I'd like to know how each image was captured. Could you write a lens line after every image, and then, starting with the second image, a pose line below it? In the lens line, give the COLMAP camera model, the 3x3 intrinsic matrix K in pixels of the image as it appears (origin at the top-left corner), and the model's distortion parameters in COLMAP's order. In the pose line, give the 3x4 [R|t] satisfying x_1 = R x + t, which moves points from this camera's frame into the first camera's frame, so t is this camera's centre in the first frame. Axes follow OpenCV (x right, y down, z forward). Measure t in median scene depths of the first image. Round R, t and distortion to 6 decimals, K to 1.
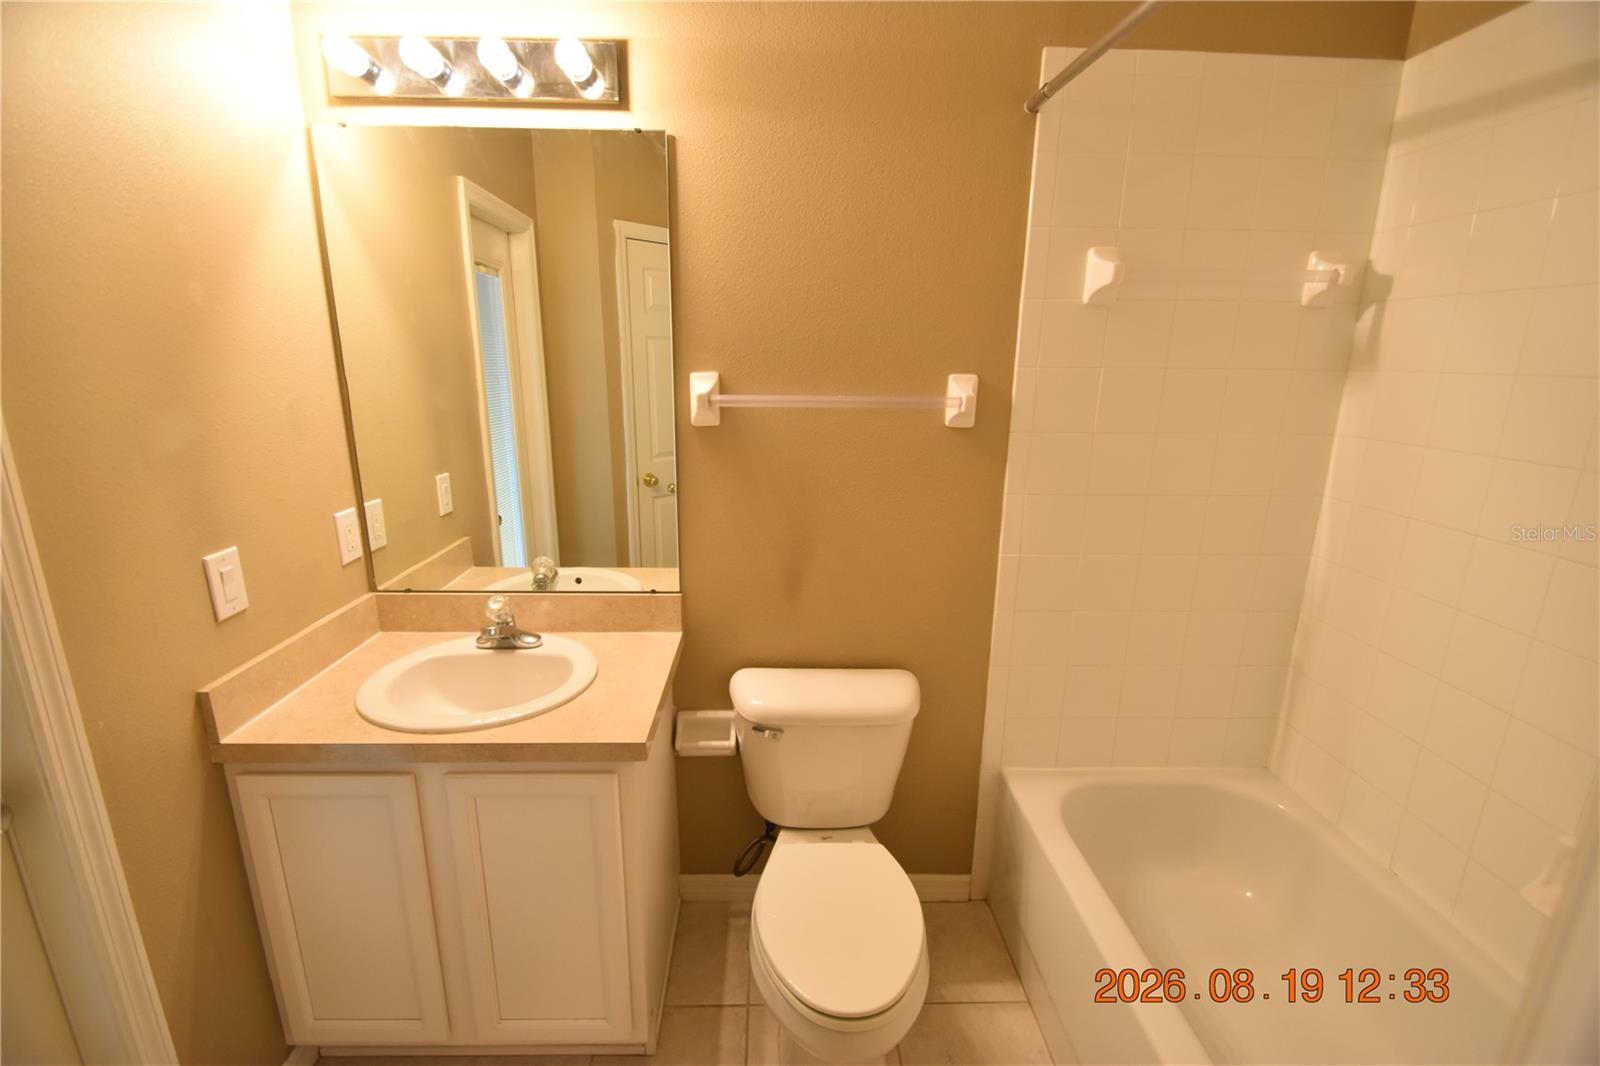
lens RADIAL K [[696.3, 0, 791.8], [0, 696.3, 538.7], [0, 0, 1]] dist [0.010444, -0.014902]
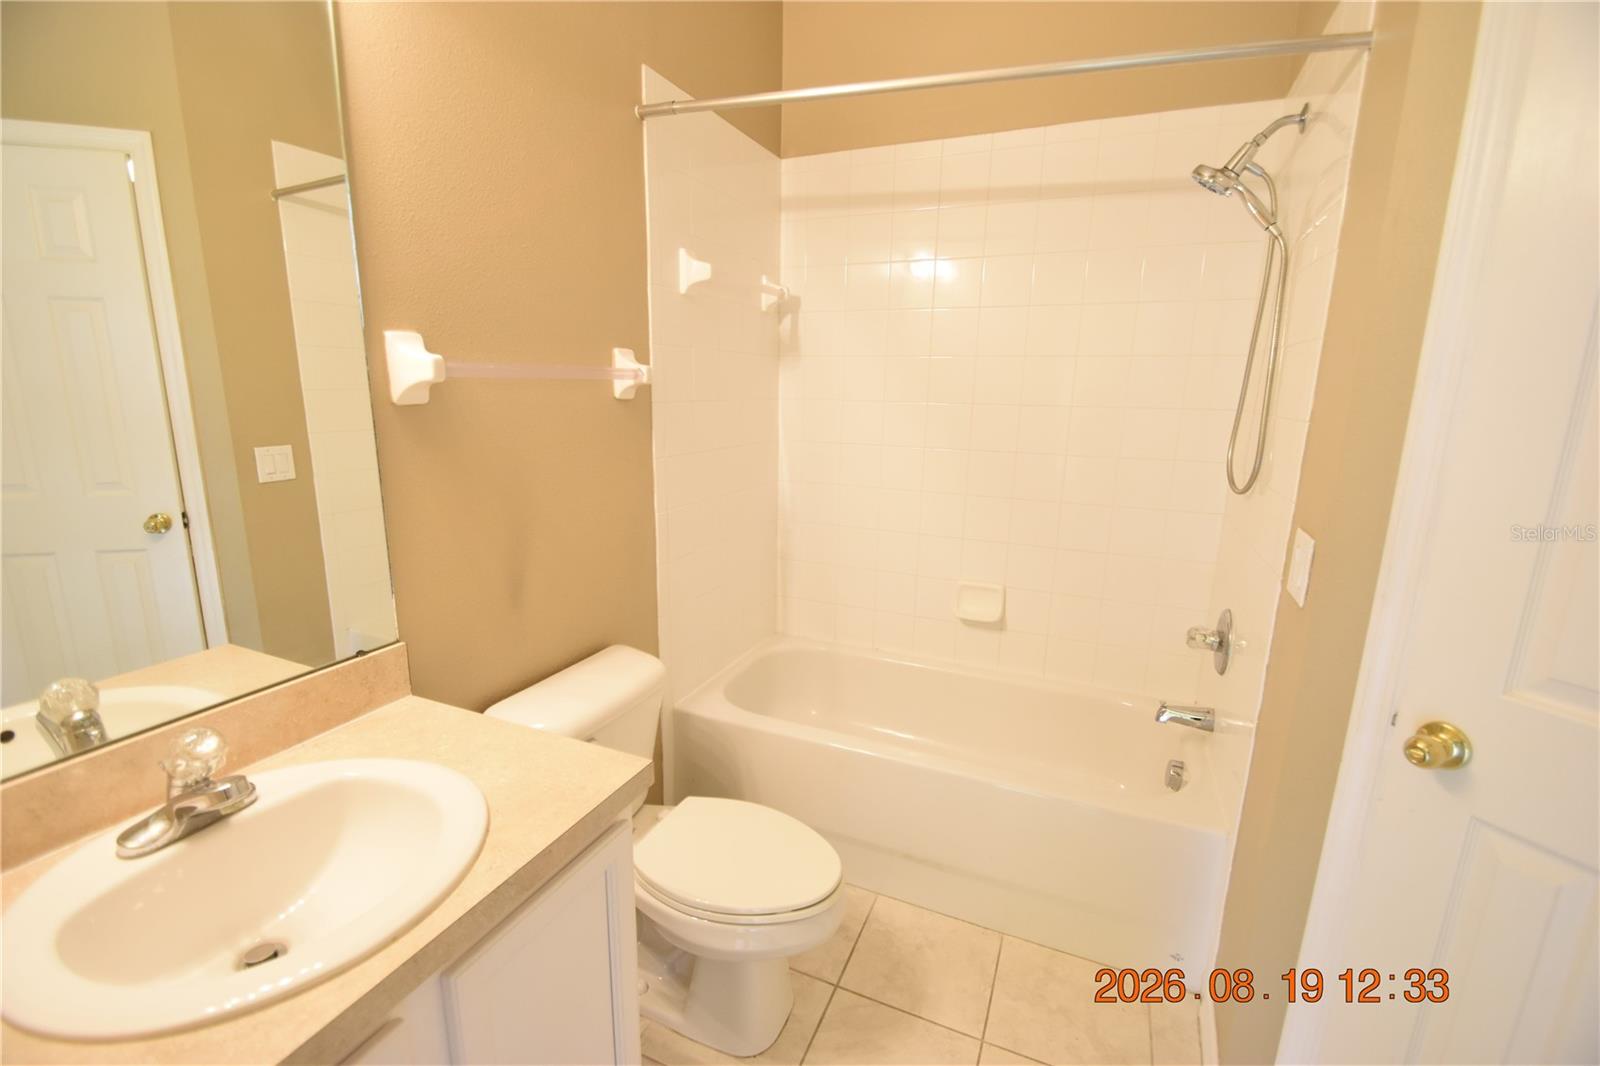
lens RADIAL K [[696.3, 0, 791.8], [0, 696.3, 538.7], [0, 0, 1]] dist [0.010444, -0.014902]
pose [[0.427399, -0.198001, 0.882115, -0.621244], [0.217237, 0.969627, 0.112390, -0.017479], [-0.877575, 0.143593, 0.457430, 0.324176]]
